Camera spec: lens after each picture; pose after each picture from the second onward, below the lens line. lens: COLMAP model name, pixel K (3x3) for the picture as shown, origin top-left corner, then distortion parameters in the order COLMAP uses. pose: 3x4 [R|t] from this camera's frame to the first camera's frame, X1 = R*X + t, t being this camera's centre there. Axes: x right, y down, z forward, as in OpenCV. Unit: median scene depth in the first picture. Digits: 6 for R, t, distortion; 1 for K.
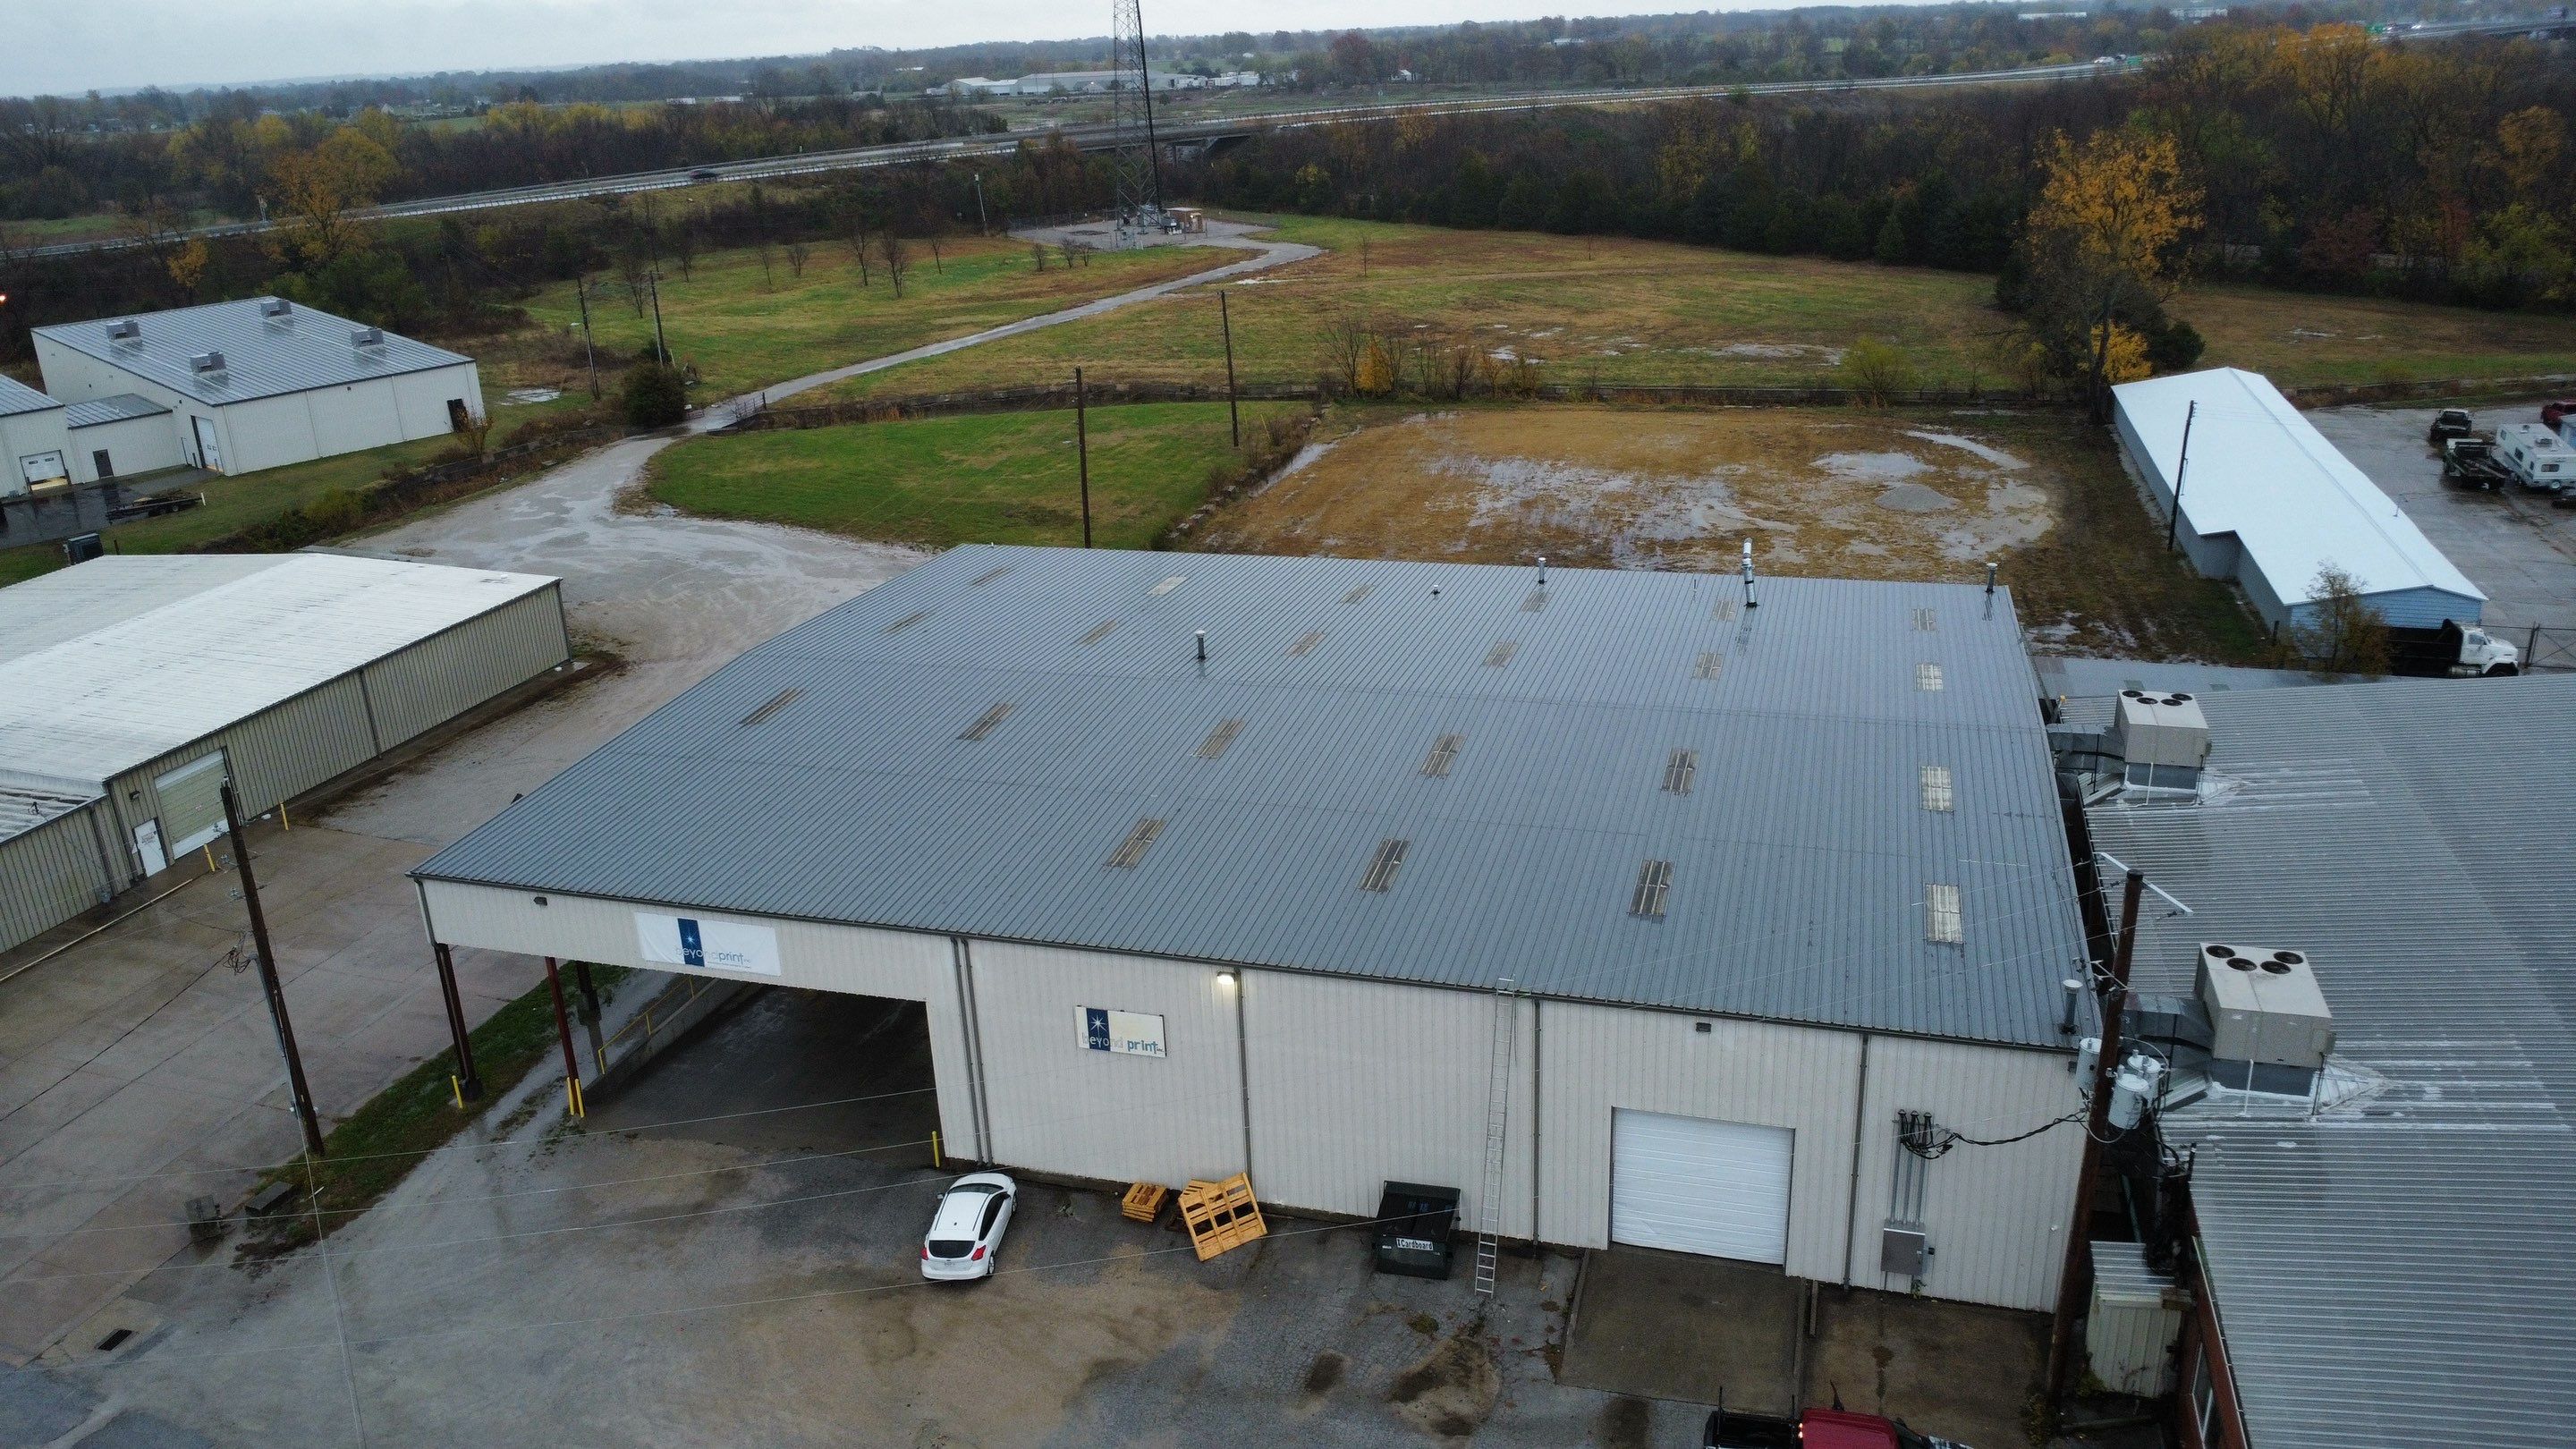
lens RADIAL K [[1869.6, 0, 1288.0], [0, 1869.6, 724.5], [0, 0, 1]] dist [0.088595, -0.107220]
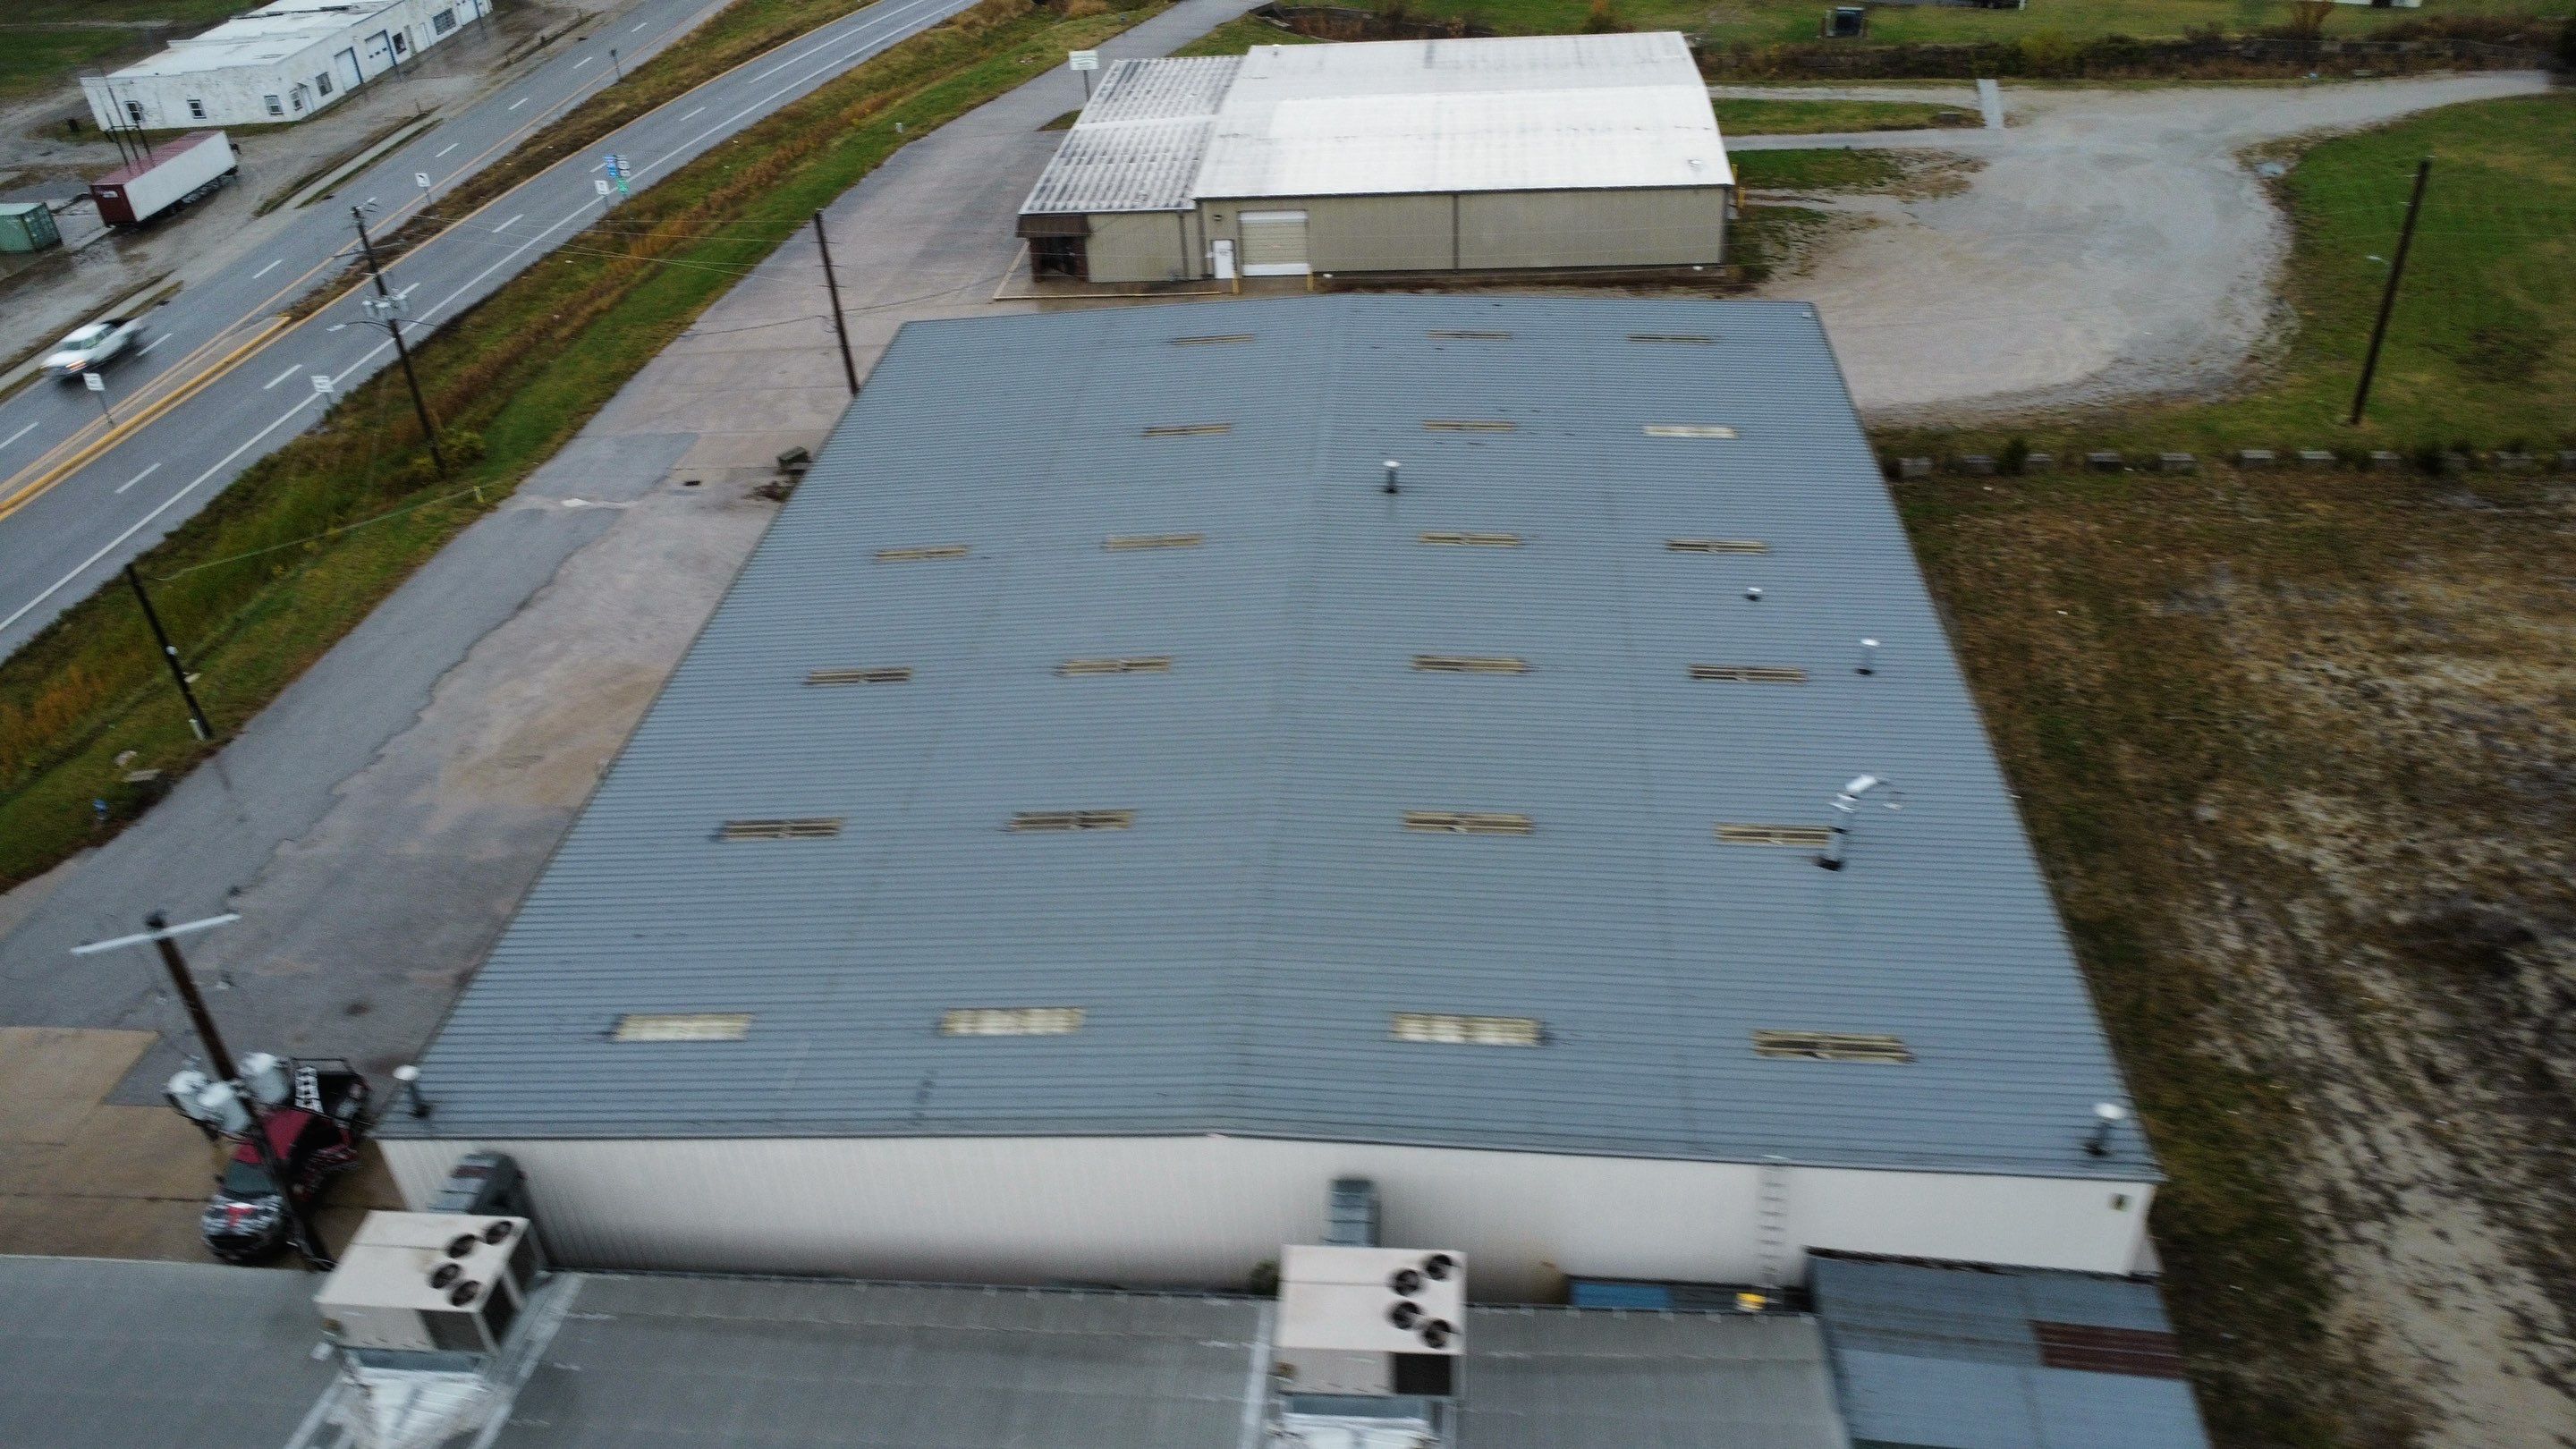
lens RADIAL K [[1869.6, 0, 1288.0], [0, 1869.6, 724.5], [0, 0, 1]] dist [0.088595, -0.107220]
pose [[0.199494, 0.572217, -0.795468, 0.693987], [-0.304451, 0.807804, 0.504739, -0.368412], [0.931403, 0.141489, 0.335364, 0.645959]]
